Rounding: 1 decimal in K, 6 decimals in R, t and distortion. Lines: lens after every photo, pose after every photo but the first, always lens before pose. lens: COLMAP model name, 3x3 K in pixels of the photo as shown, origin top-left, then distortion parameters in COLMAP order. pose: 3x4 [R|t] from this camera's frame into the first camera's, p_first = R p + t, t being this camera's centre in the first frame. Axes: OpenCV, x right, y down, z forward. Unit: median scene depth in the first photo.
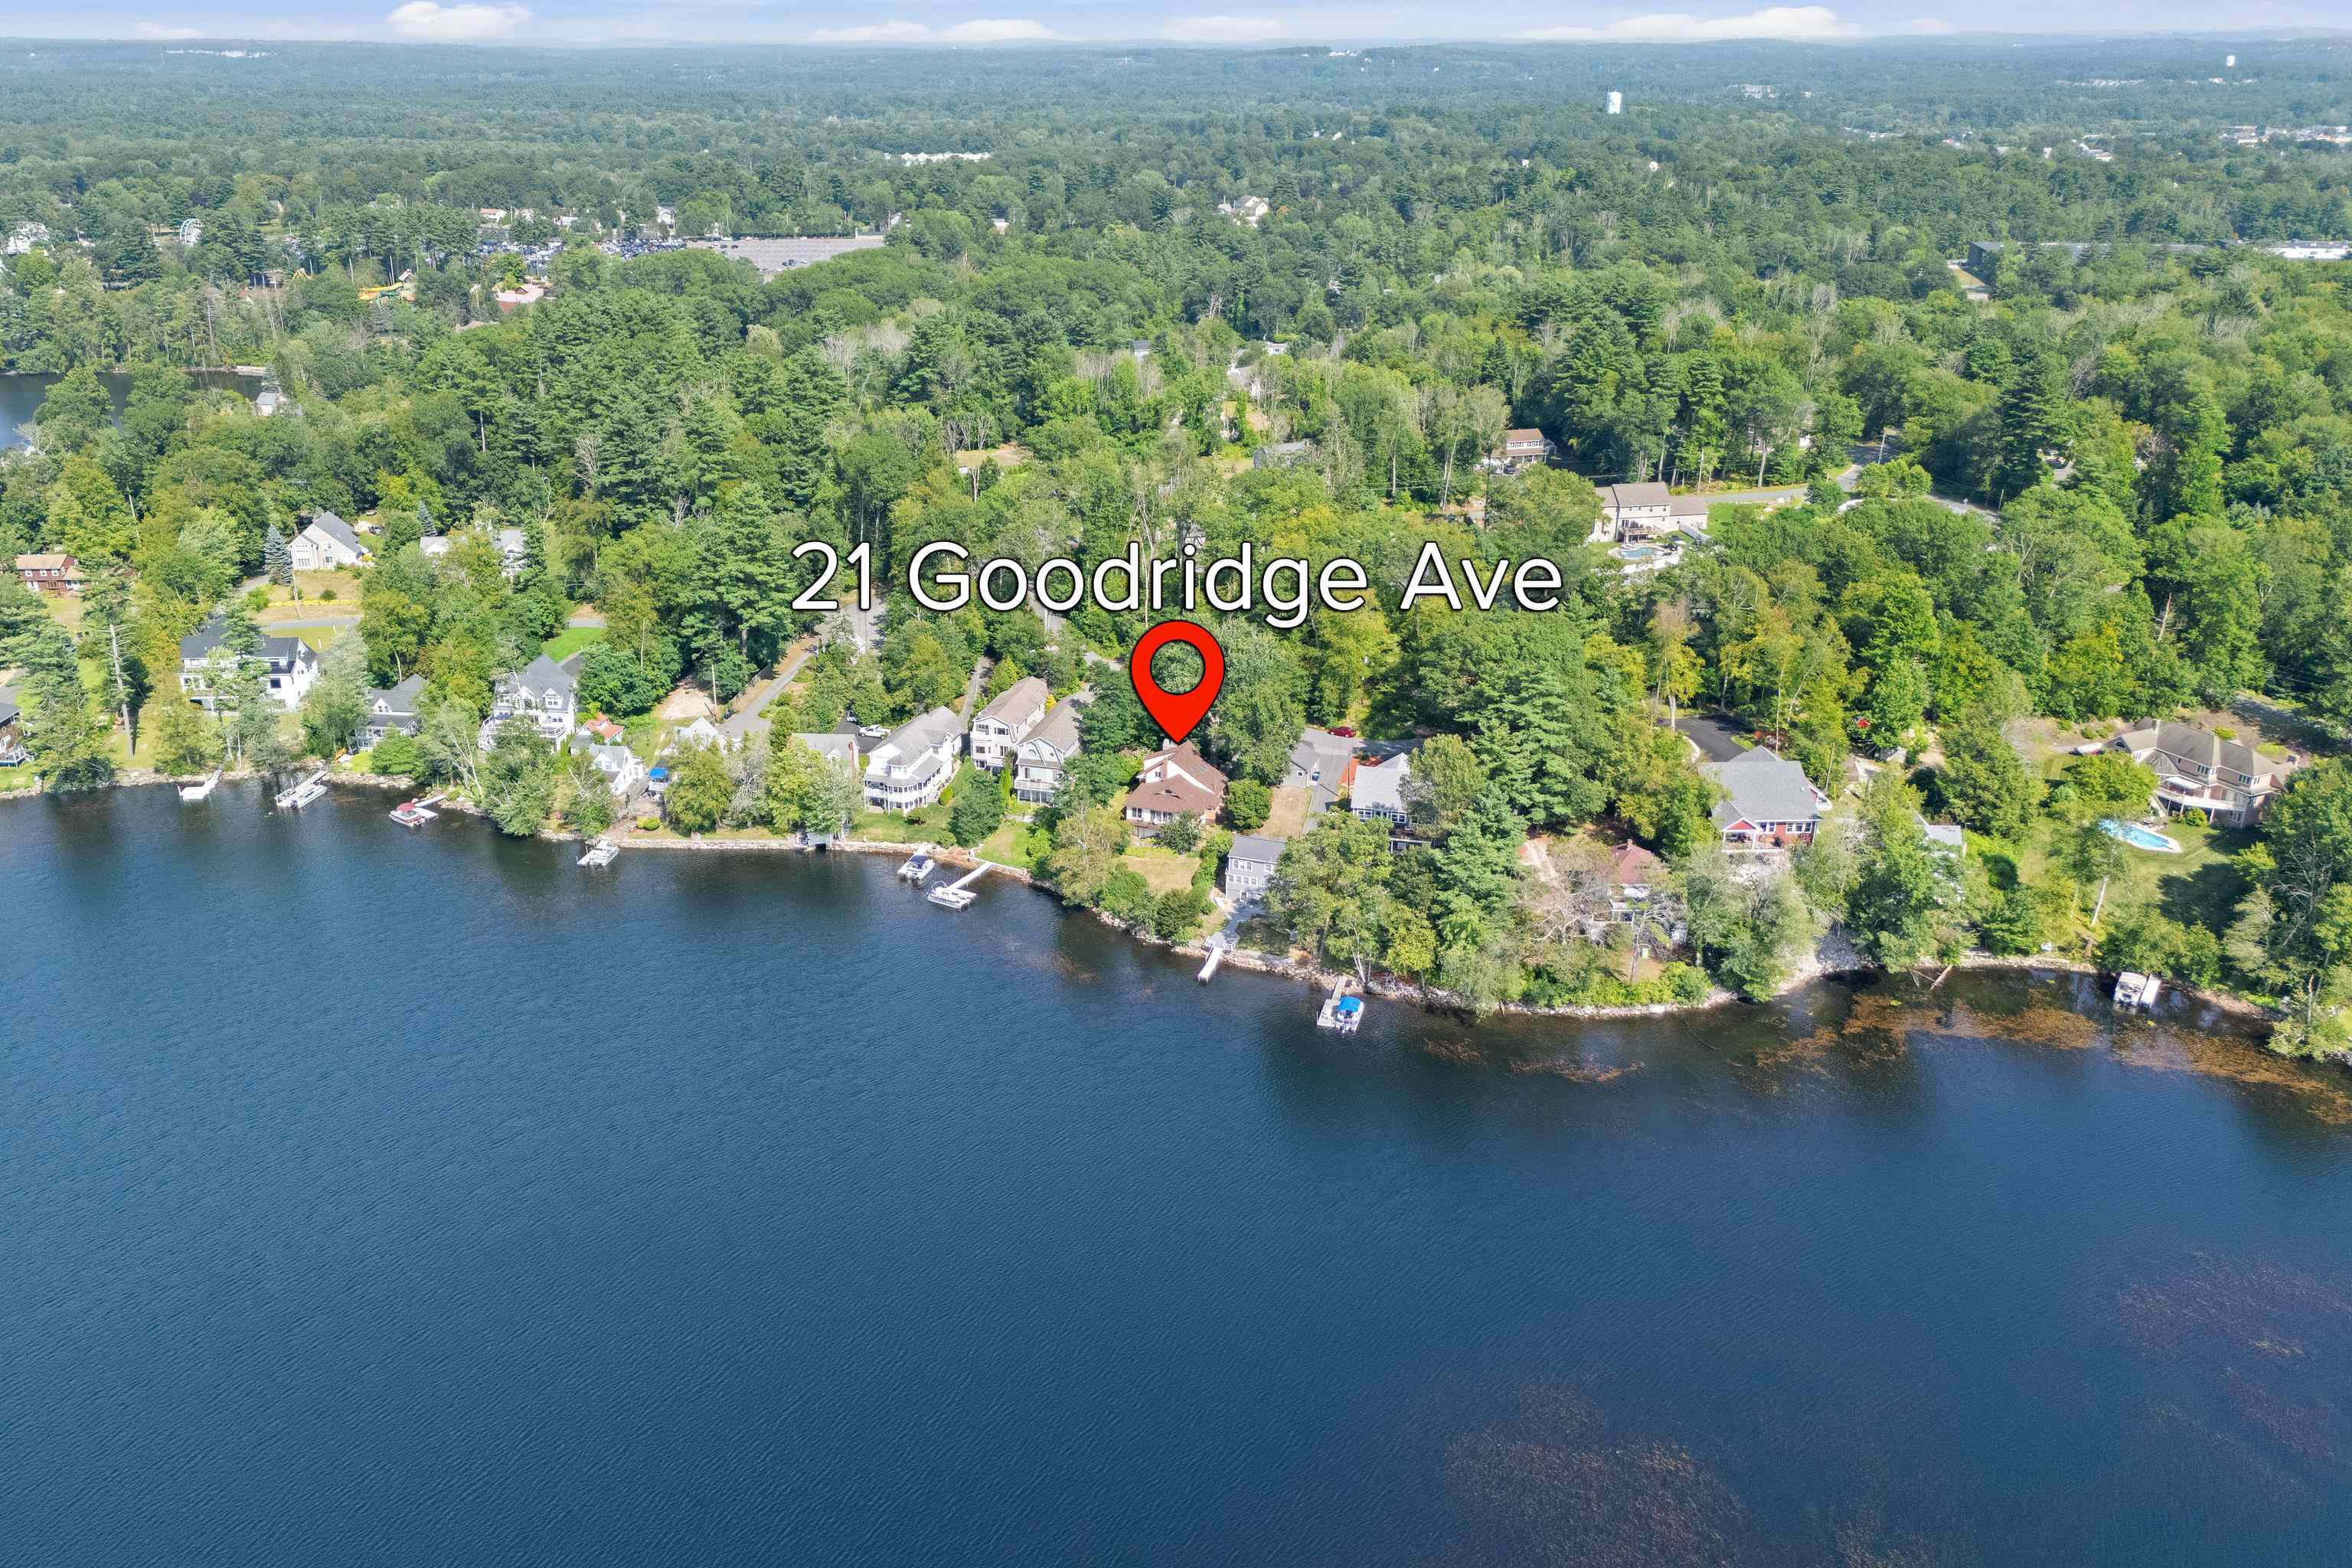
lens RADIAL K [[1761.5, 0, 1072.1], [0, 1761.5, 818.4], [0, 0, 1]] dist [0.053224, -0.001745]
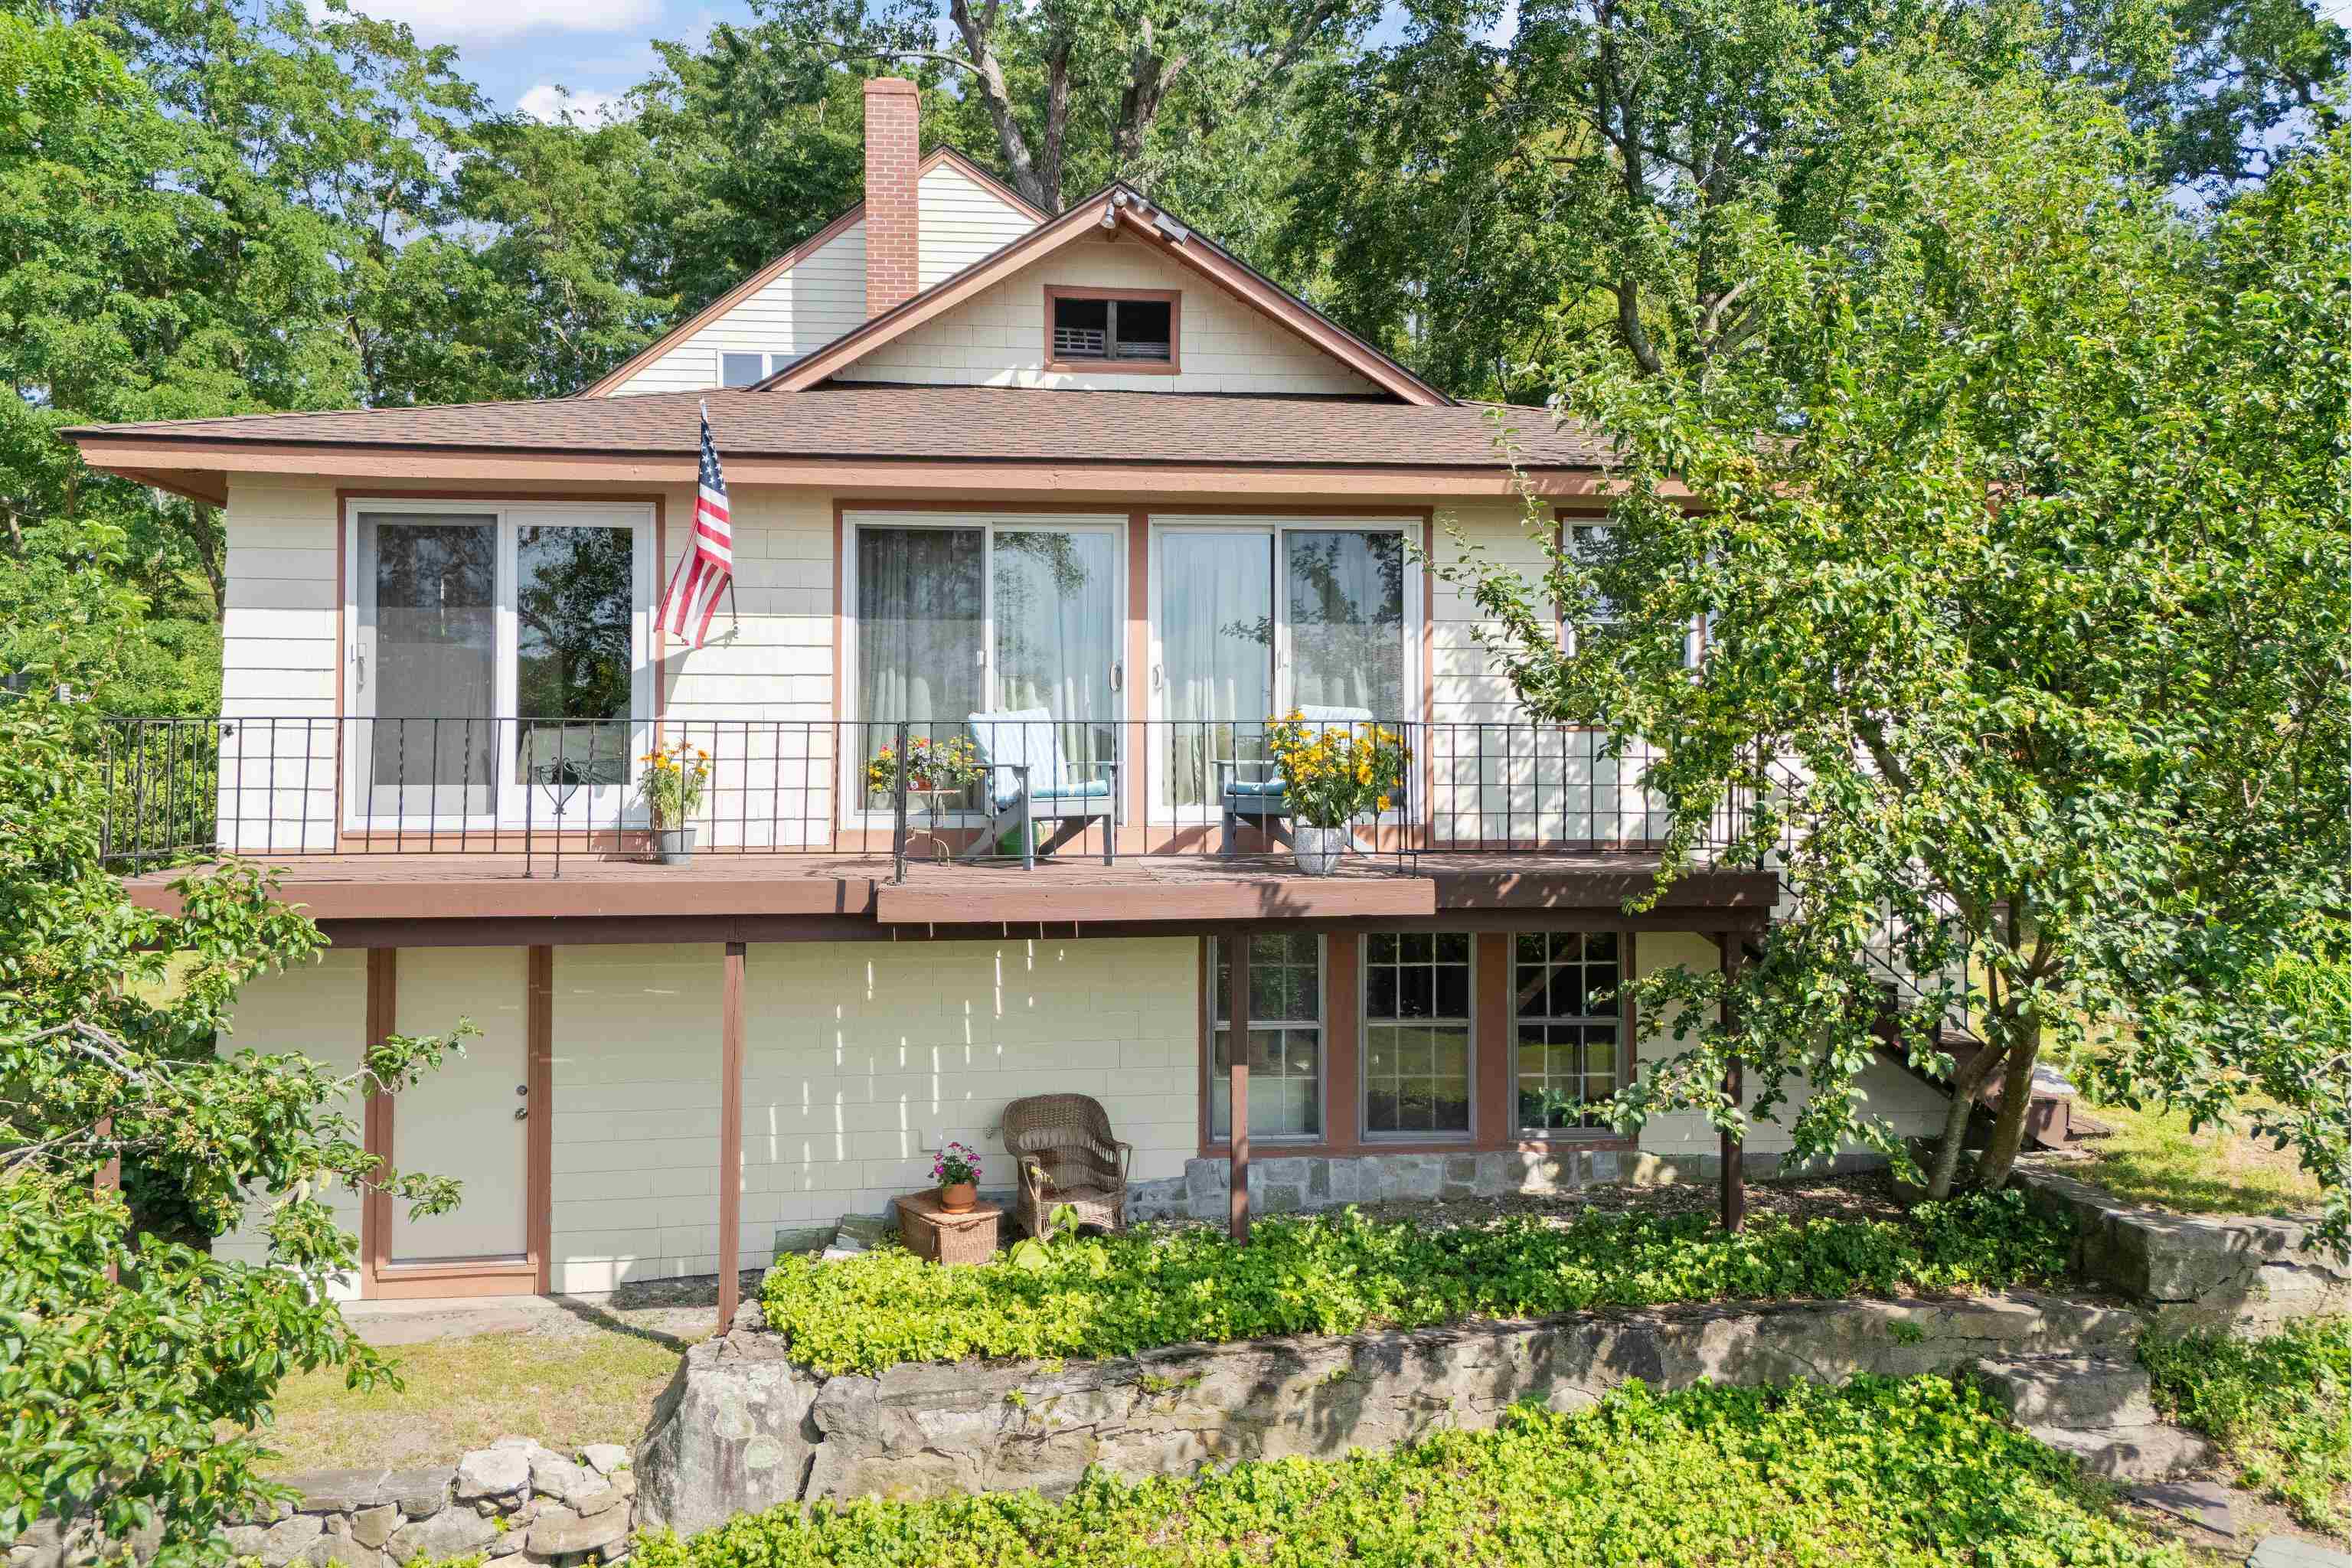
lens RADIAL K [[1730.5, 0, 1177.6], [0, 1730.5, 722.7], [0, 0, 1]] dist [0.054659, -0.047412]
pose [[0.894143, 0.008565, 0.447699, 0.031756], [0.170102, 0.918371, -0.357296, 0.014986], [-0.414214, 0.395628, 0.819698, 0.930046]]
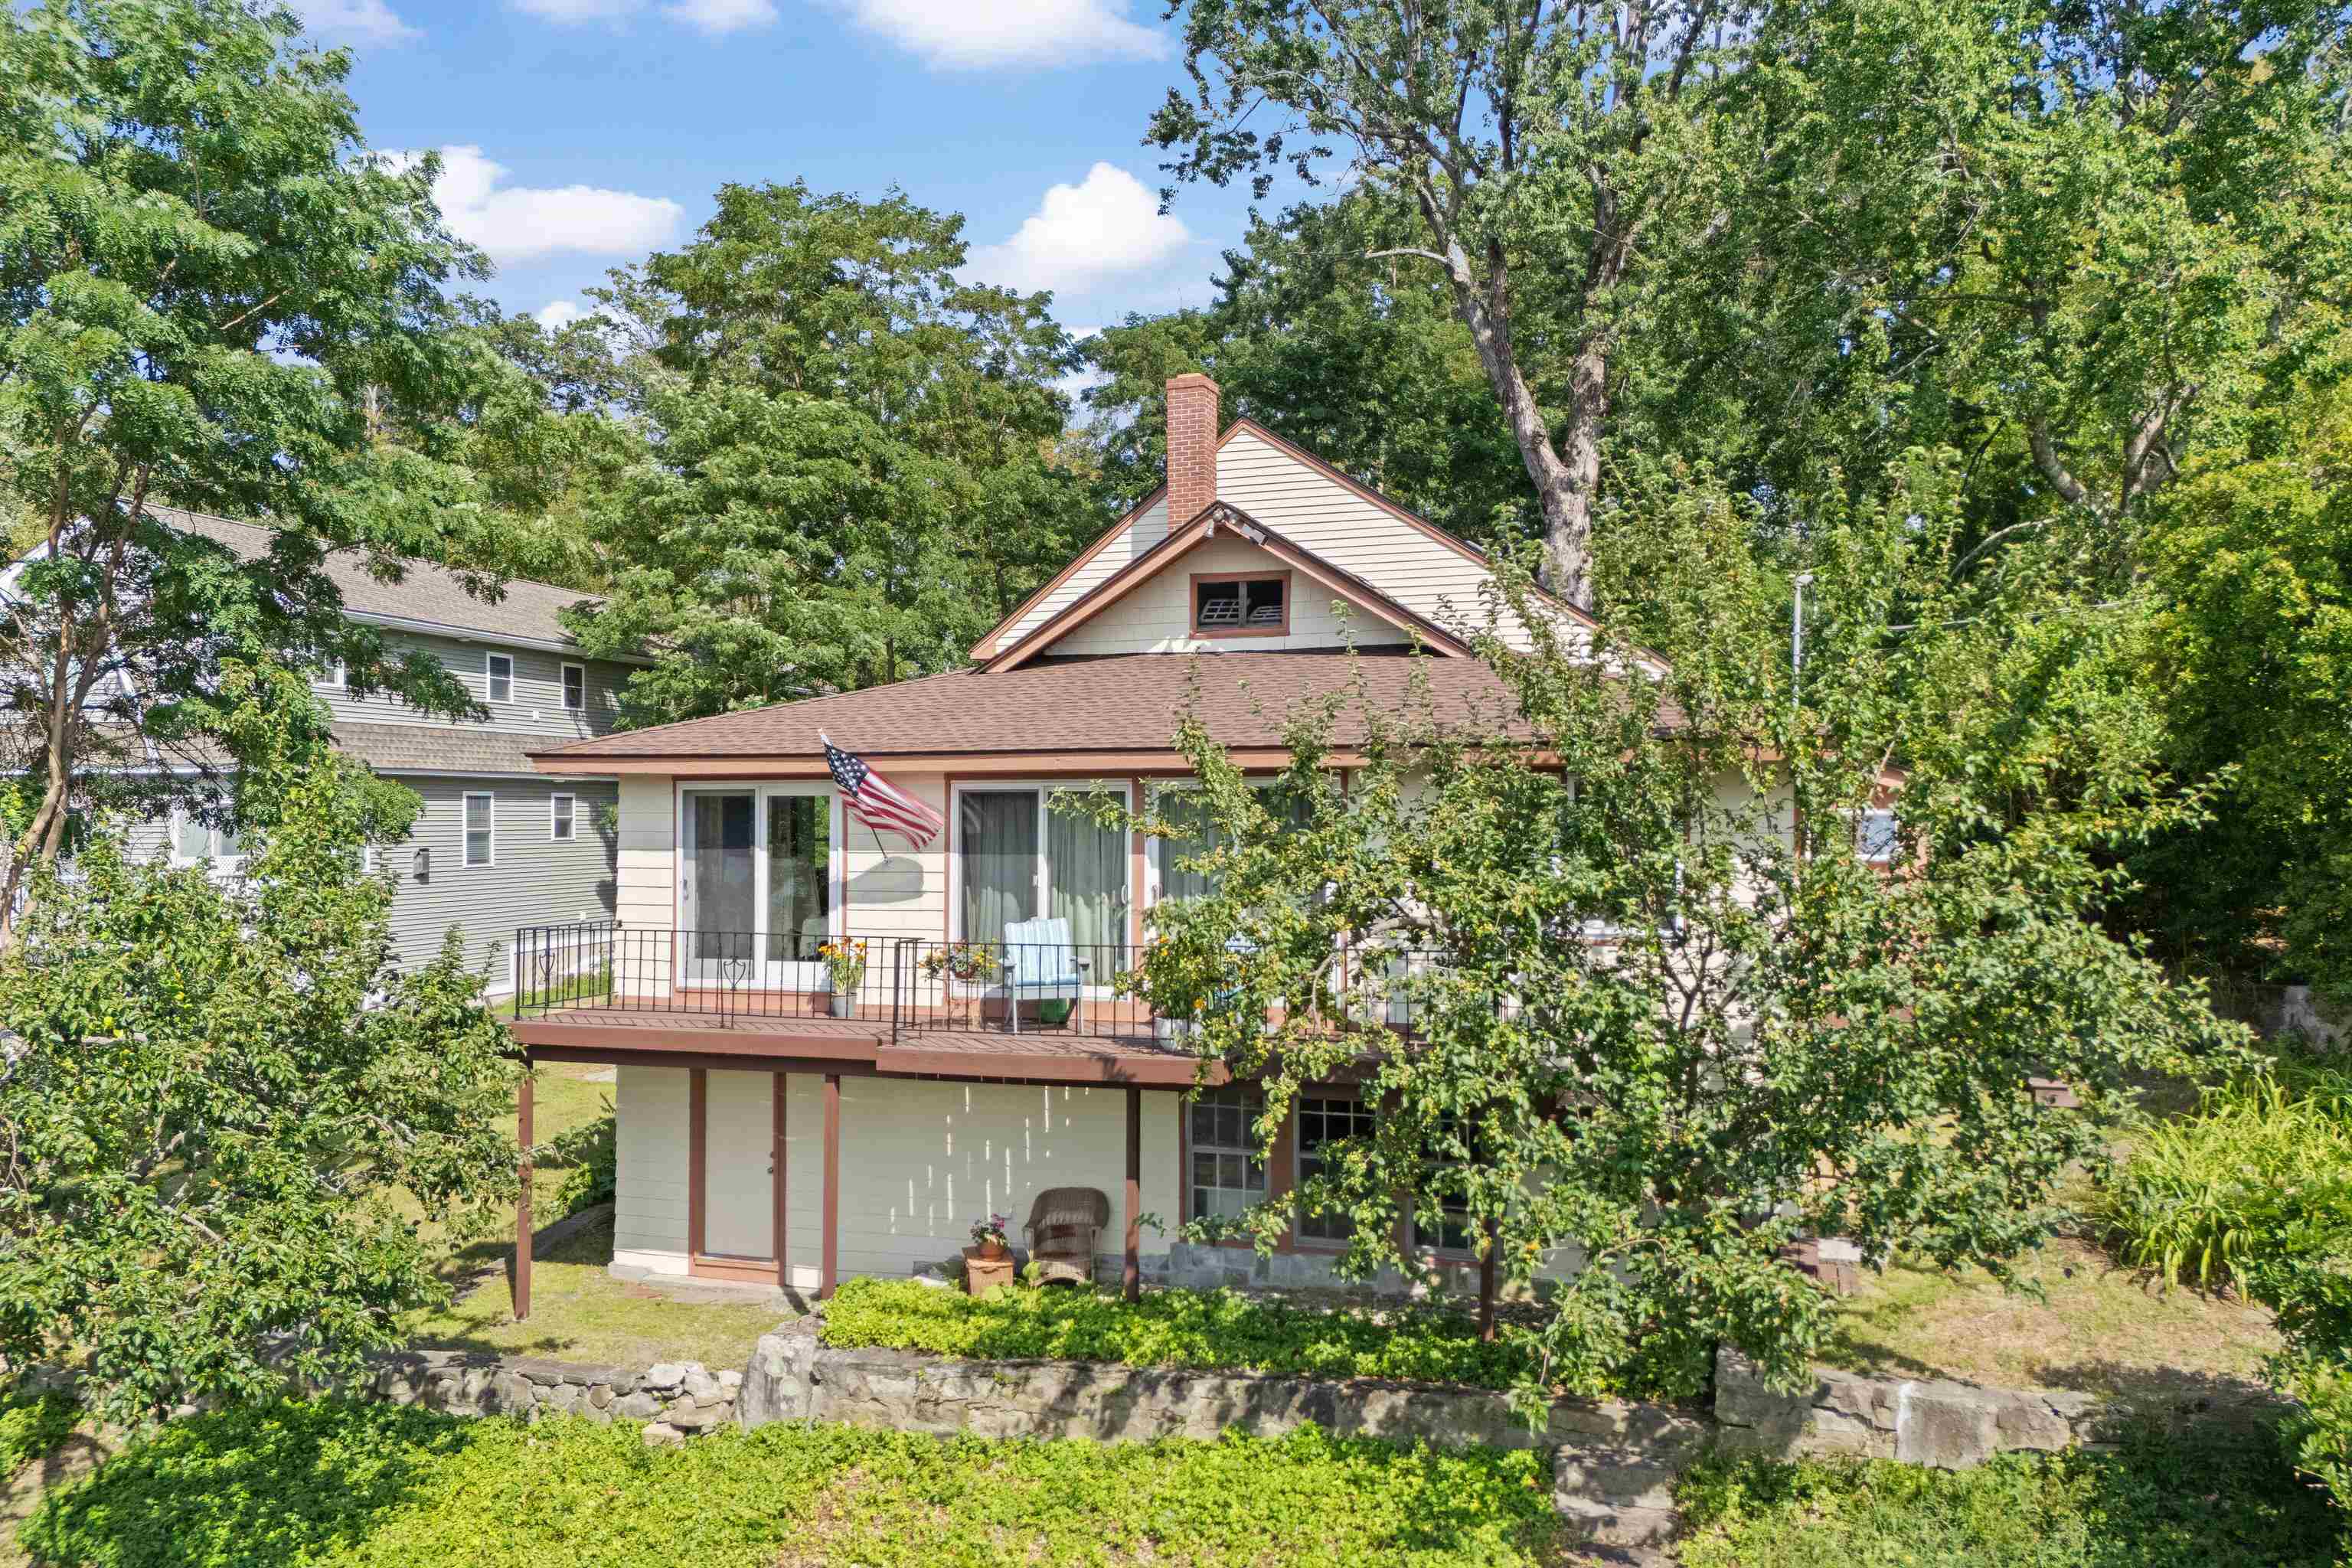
lens RADIAL K [[1751.5, 0, 1161.5], [0, 1751.5, 788.2], [0, 0, 1]] dist [0.063164, -0.058078]
pose [[0.999747, 0.000437, 0.022485, 0.048560], [0.008553, 0.917288, -0.398134, 0.019100], [-0.020799, 0.398225, 0.917052, 0.908948]]
